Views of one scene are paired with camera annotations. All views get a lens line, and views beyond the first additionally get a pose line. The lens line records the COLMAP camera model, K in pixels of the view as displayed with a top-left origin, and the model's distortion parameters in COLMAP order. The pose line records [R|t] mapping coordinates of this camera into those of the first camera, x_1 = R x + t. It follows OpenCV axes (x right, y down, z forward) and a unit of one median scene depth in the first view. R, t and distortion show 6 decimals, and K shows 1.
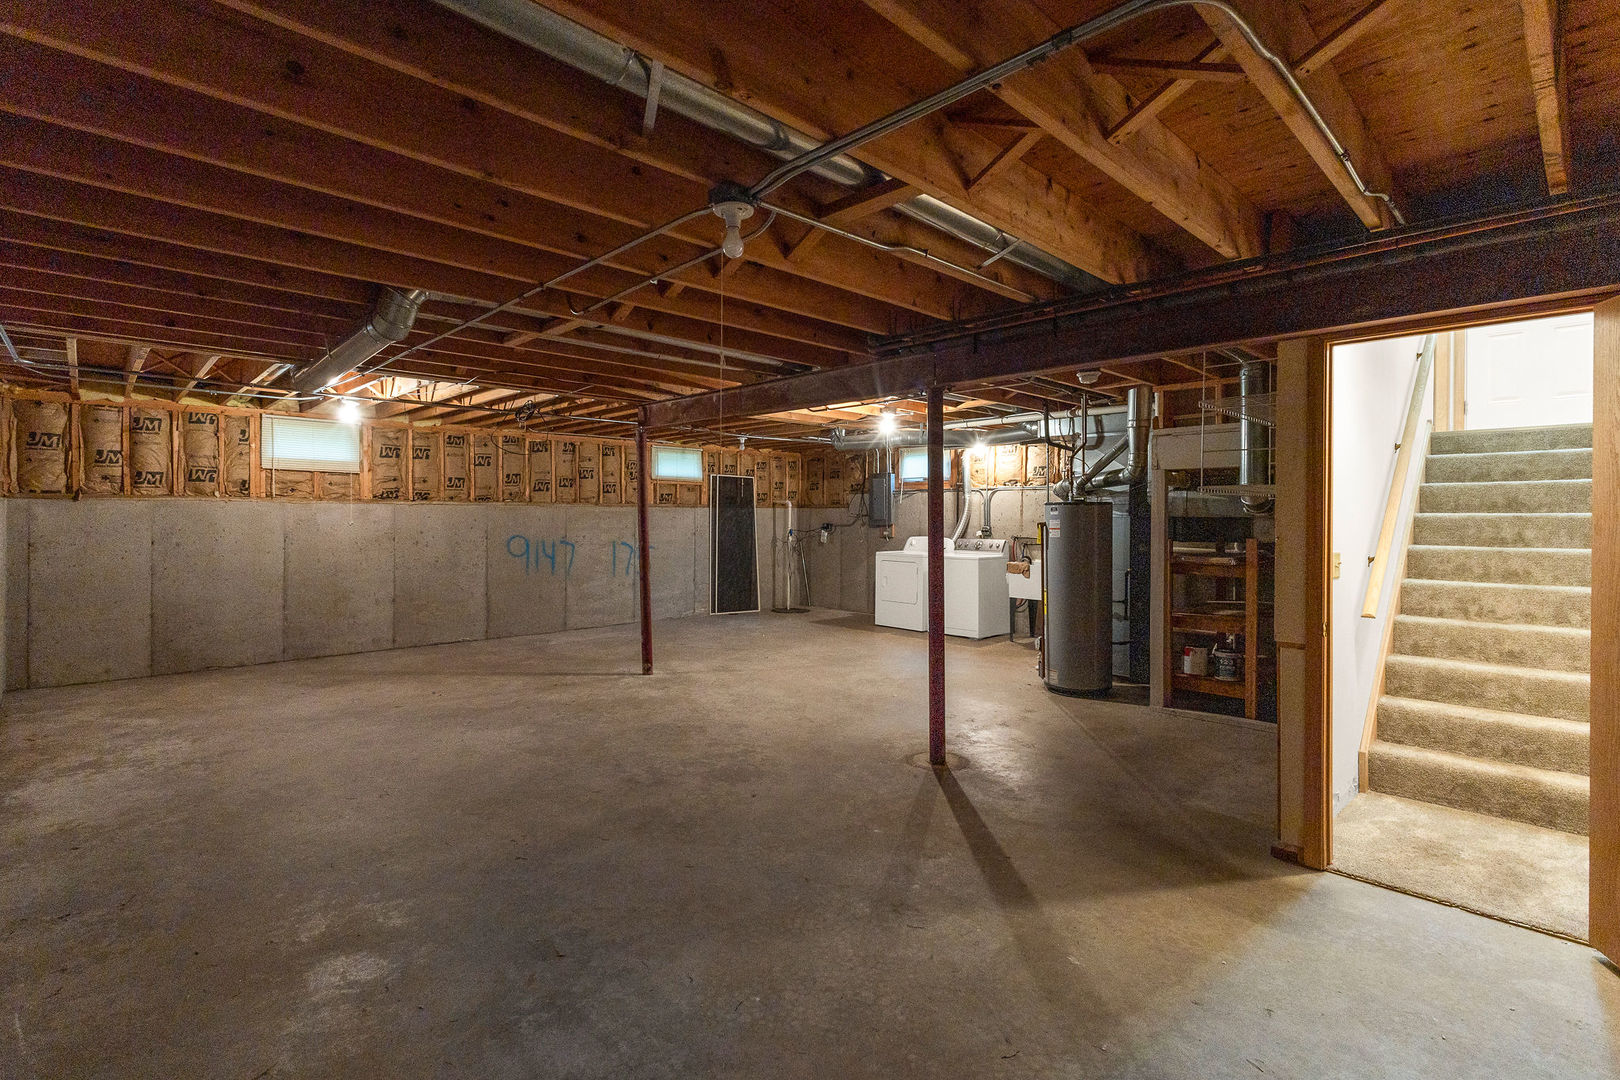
lens RADIAL K [[769.2, 0, 816.9], [0, 769.2, 520.8], [0, 0, 1]] dist [-0.053912, -0.000049]
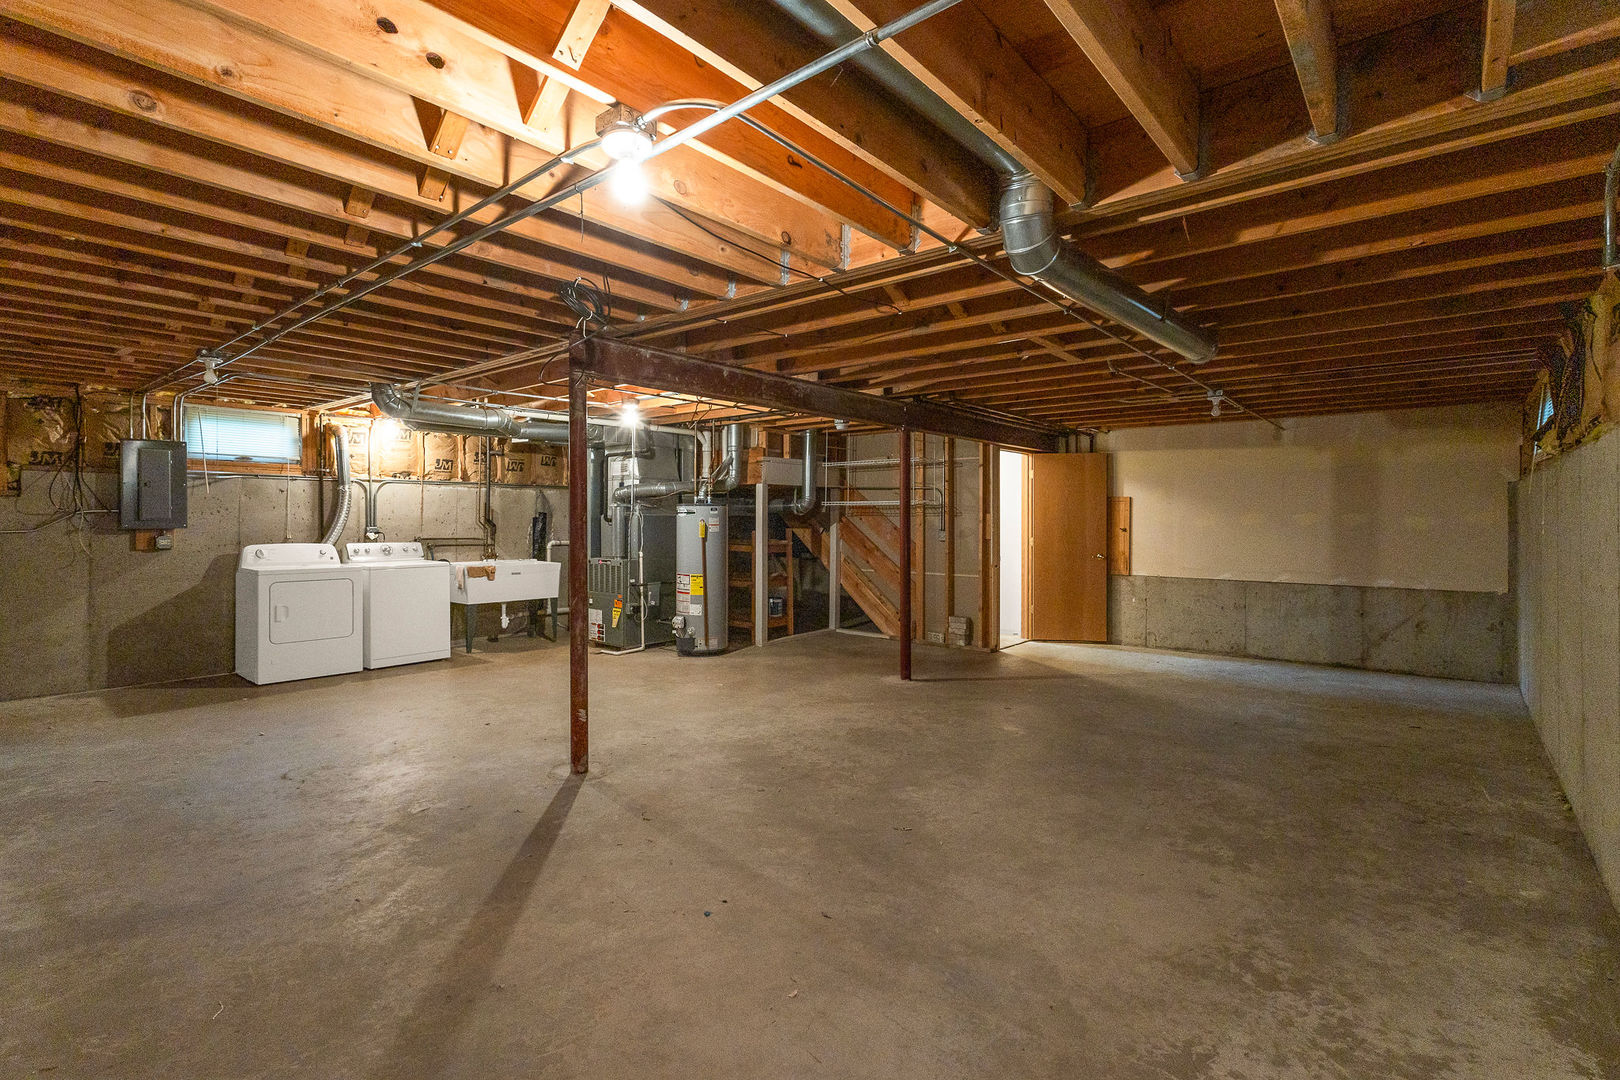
lens RADIAL K [[769.2, 0, 816.9], [0, 769.2, 520.8], [0, 0, 1]] dist [-0.053912, -0.000049]
pose [[-0.096960, -0.005879, 0.995271, -1.209444], [-0.000387, 0.999983, 0.005869, -0.005945], [-0.995288, 0.000184, -0.096961, 1.231341]]
